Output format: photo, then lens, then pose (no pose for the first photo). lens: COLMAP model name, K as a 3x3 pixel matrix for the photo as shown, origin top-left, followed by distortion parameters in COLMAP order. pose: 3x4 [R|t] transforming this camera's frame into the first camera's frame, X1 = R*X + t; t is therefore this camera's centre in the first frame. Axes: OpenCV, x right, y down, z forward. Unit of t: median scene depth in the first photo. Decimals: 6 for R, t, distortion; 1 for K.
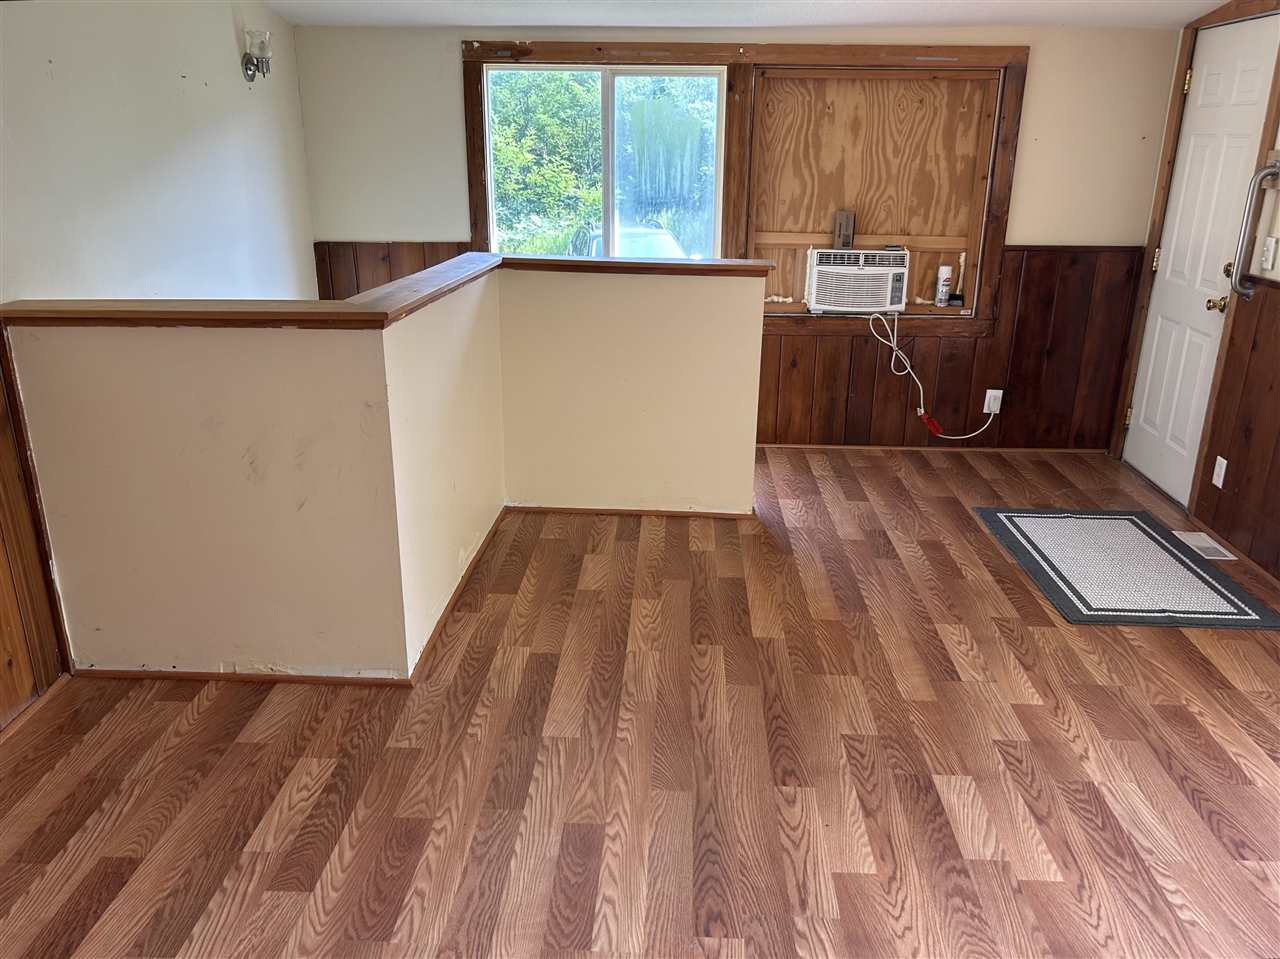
lens RADIAL K [[970.7, 0, 640.0], [0, 970.7, 479.5], [0, 0, 1]] dist [0.024393, -0.005928]
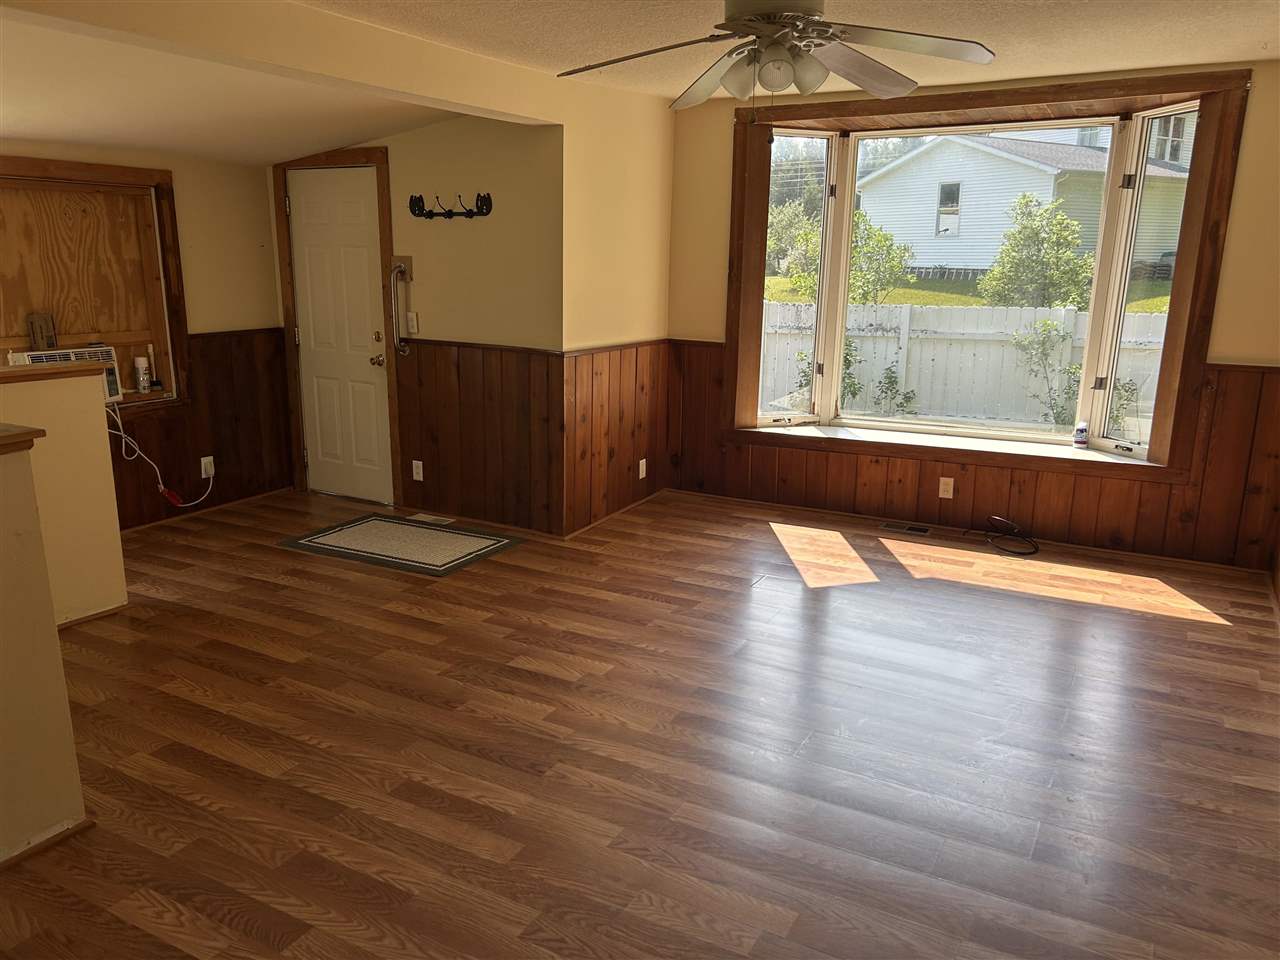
lens RADIAL K [[967.6, 0, 593.9], [0, 967.6, 512.1], [0, 0, 1]] dist [0.003152, -0.003333]
pose [[0.468457, -0.233673, 0.852024, -0.442226], [0.283633, 0.953117, 0.105452, -0.021366], [-0.836720, 0.192263, 0.512772, 0.037631]]
